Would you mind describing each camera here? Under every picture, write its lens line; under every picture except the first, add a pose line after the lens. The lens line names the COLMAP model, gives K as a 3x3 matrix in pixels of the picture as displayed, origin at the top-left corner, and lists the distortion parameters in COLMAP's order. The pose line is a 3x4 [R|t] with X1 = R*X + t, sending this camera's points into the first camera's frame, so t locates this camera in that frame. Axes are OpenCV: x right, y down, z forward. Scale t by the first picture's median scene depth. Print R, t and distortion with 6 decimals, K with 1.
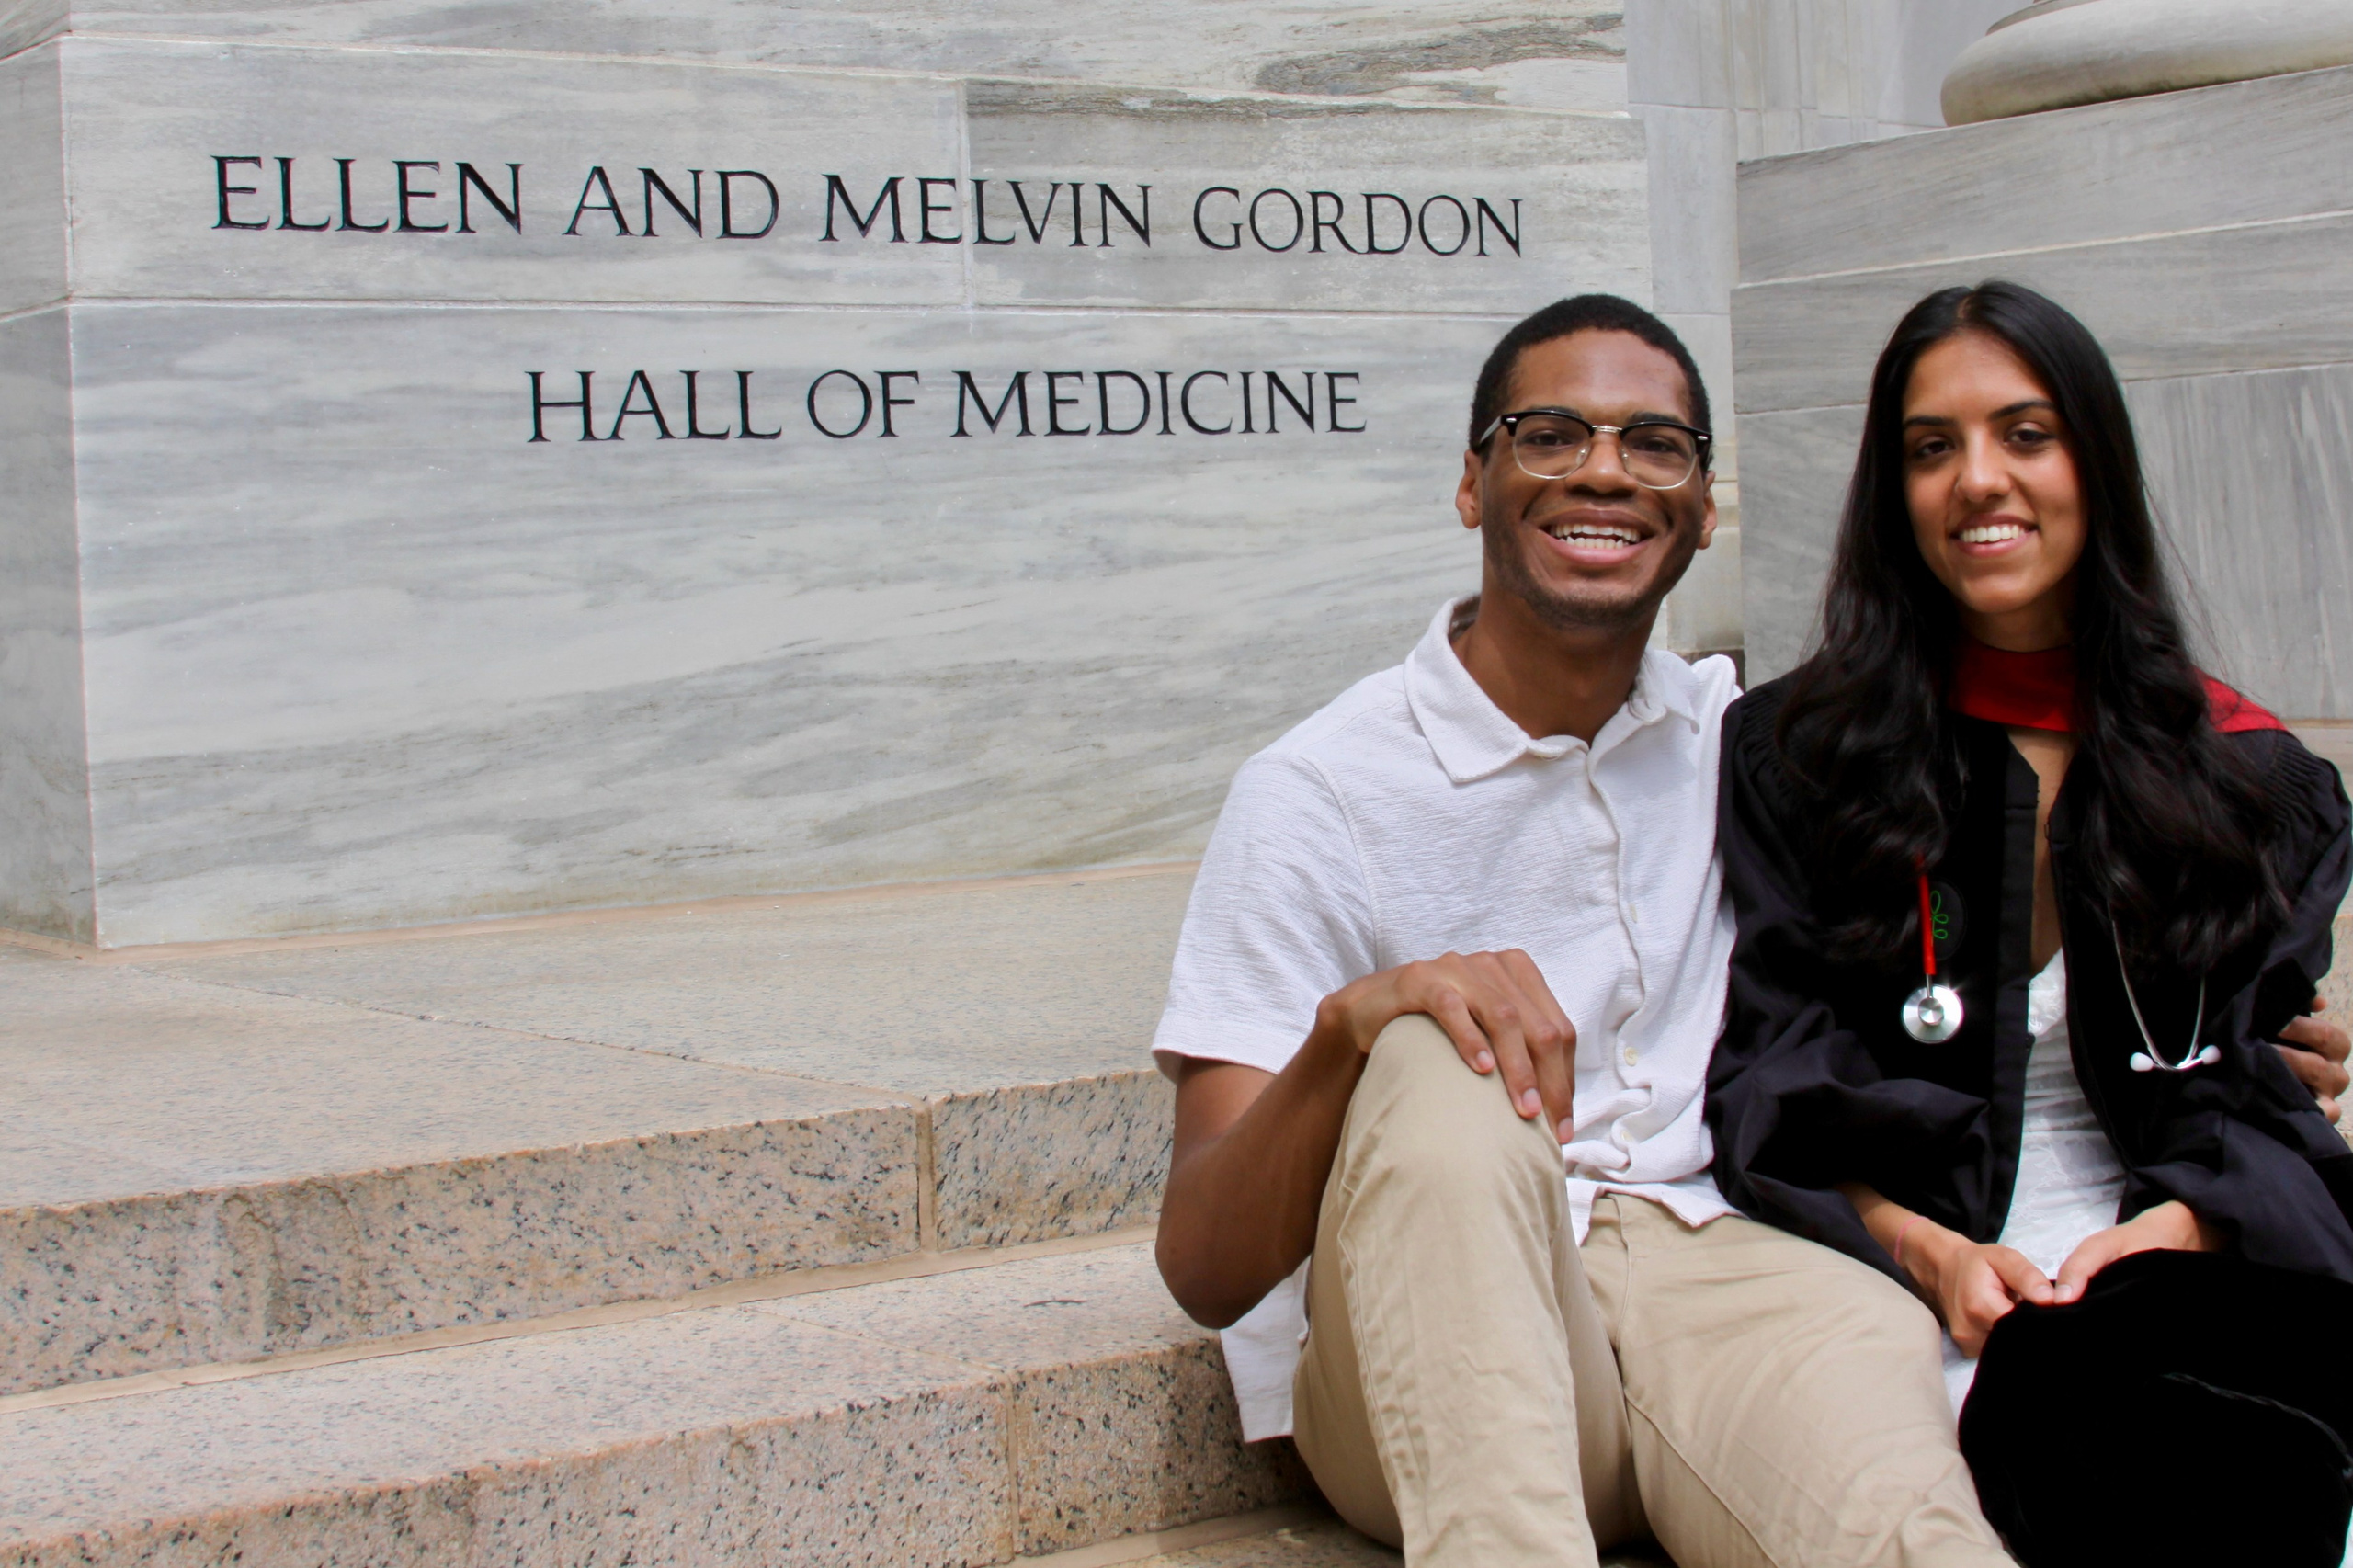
lens RADIAL K [[3873.5, 0, 1288.5], [0, 3873.5, 690.7], [0, 0, 1]] dist [-0.158909, 0.090424]
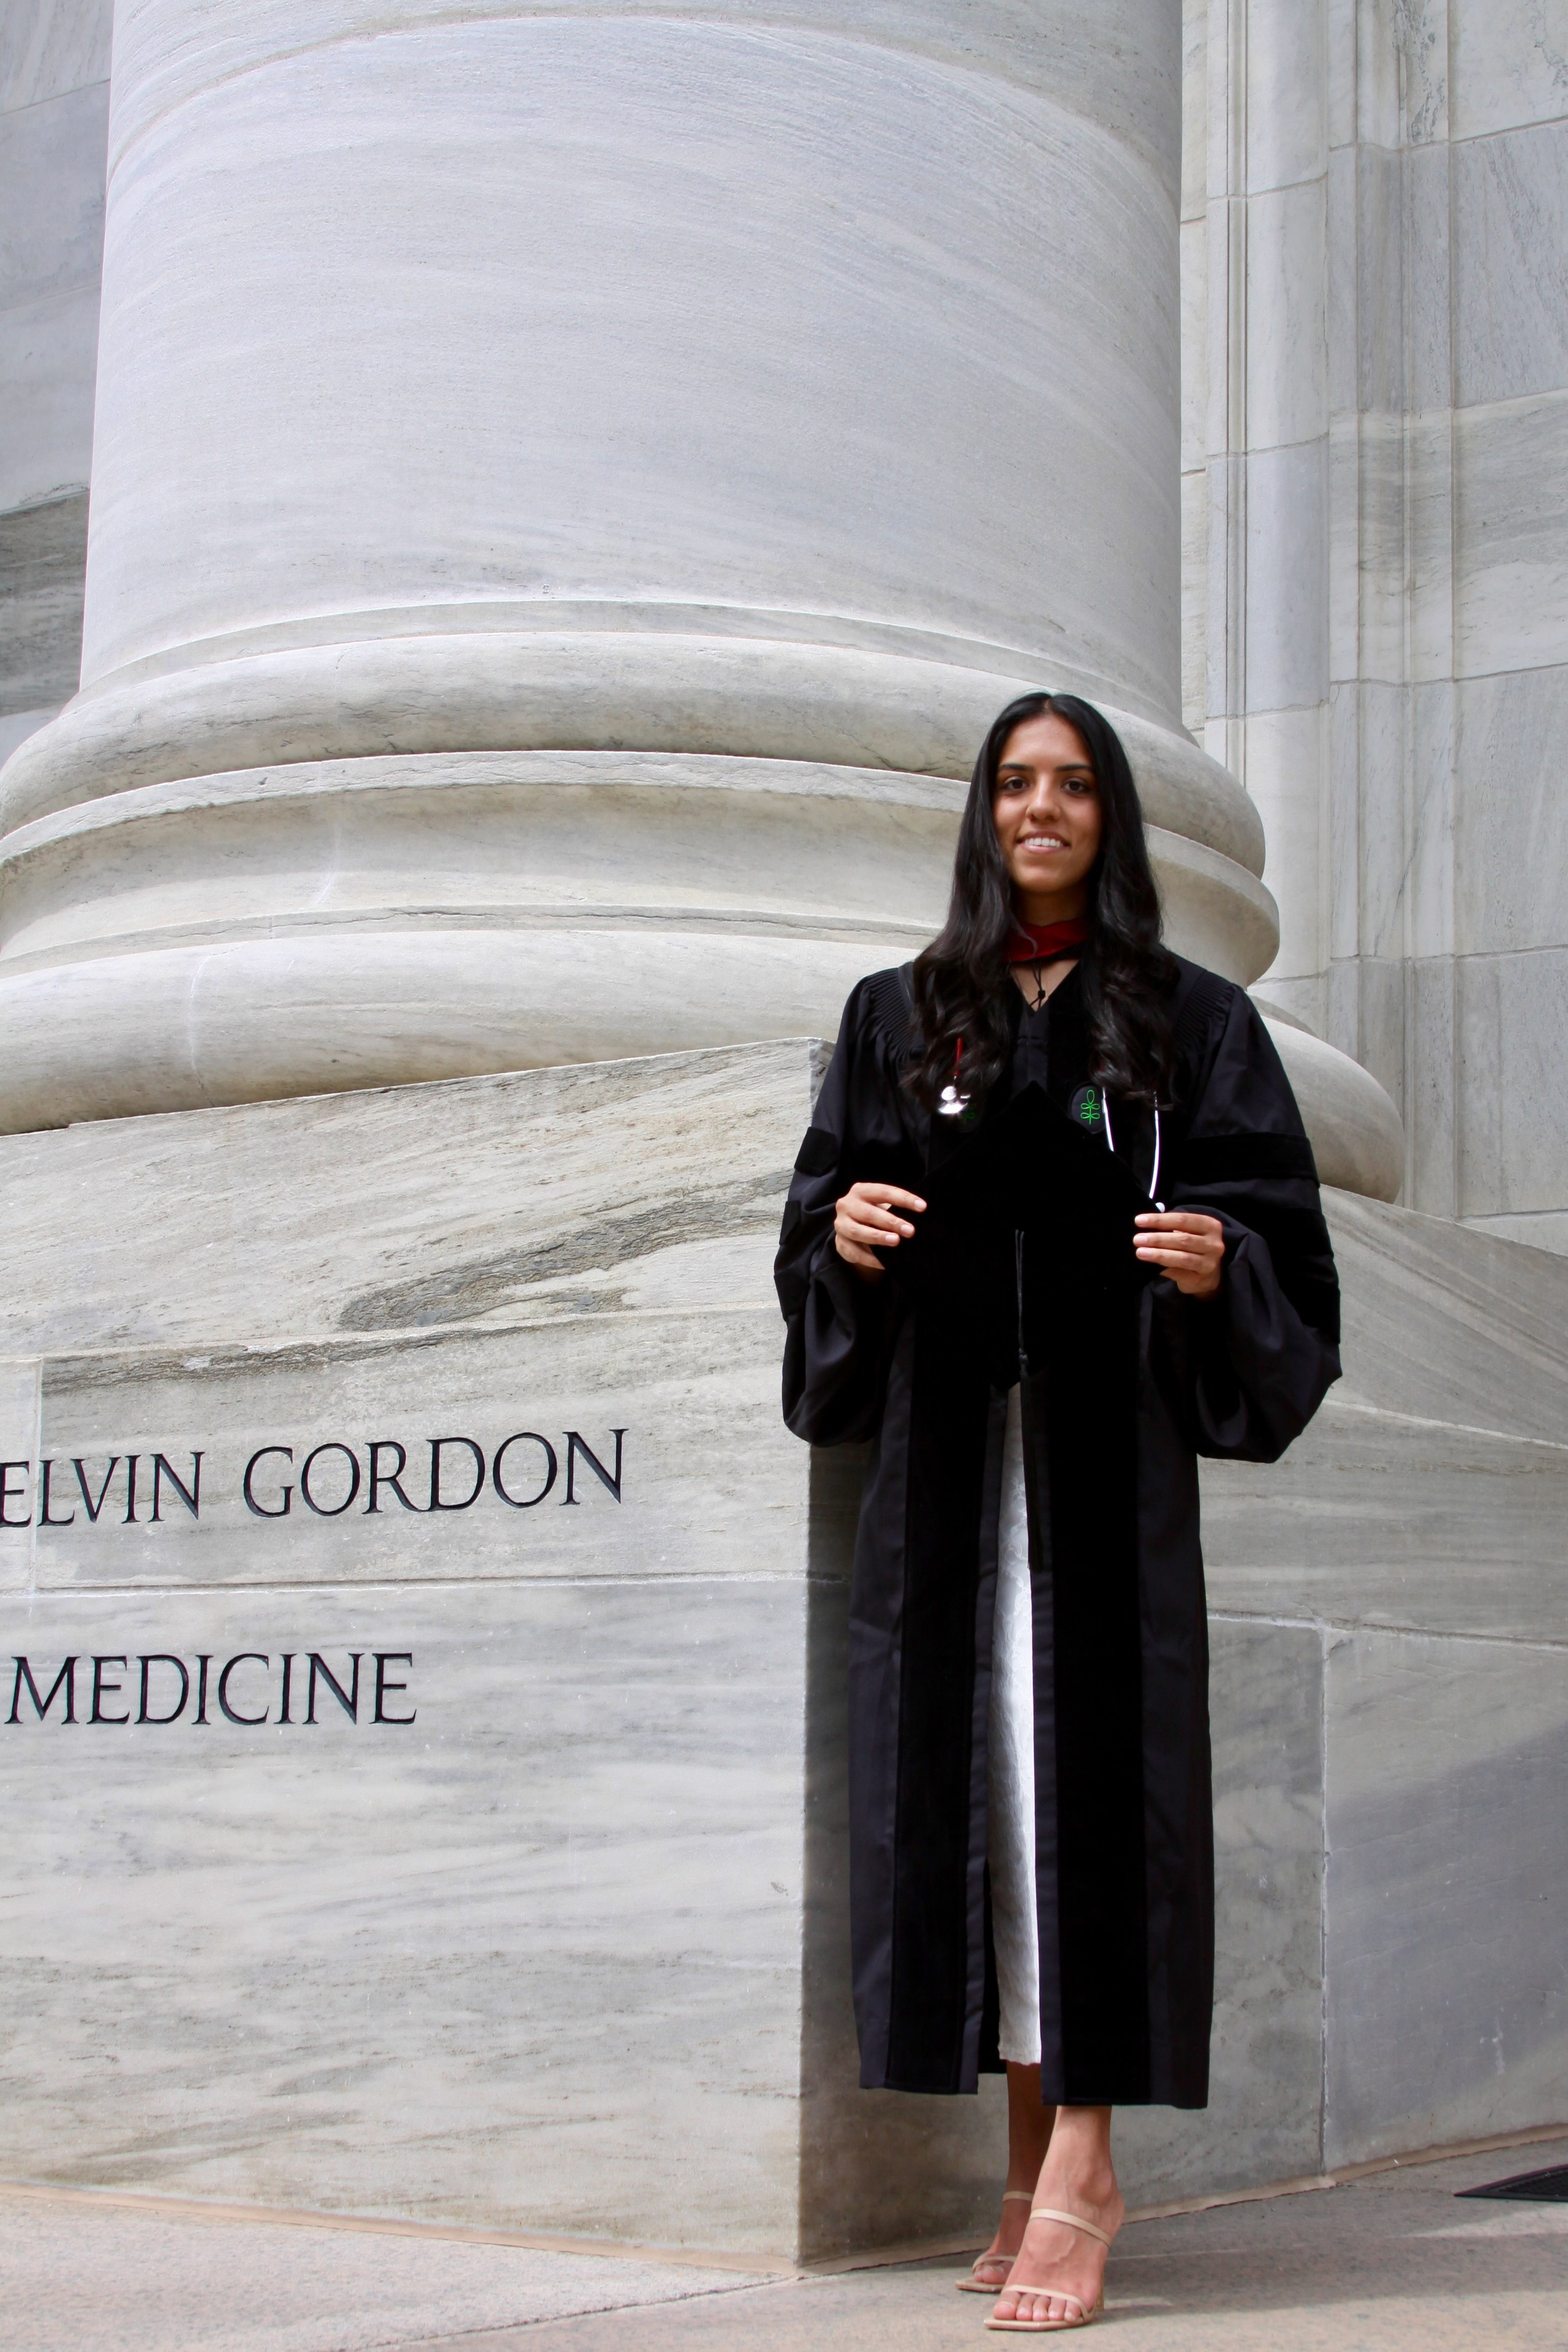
lens RADIAL K [[3799.8, 0, 900.0], [0, 3799.8, 1395.9], [0, 0, 1]] dist [-0.029559, -0.151370]
pose [[0.333022, -0.052558, -0.941453, 0.882714], [-0.048904, 0.996139, -0.072910, -0.087634], [0.941650, 0.070322, 0.329166, 0.871007]]
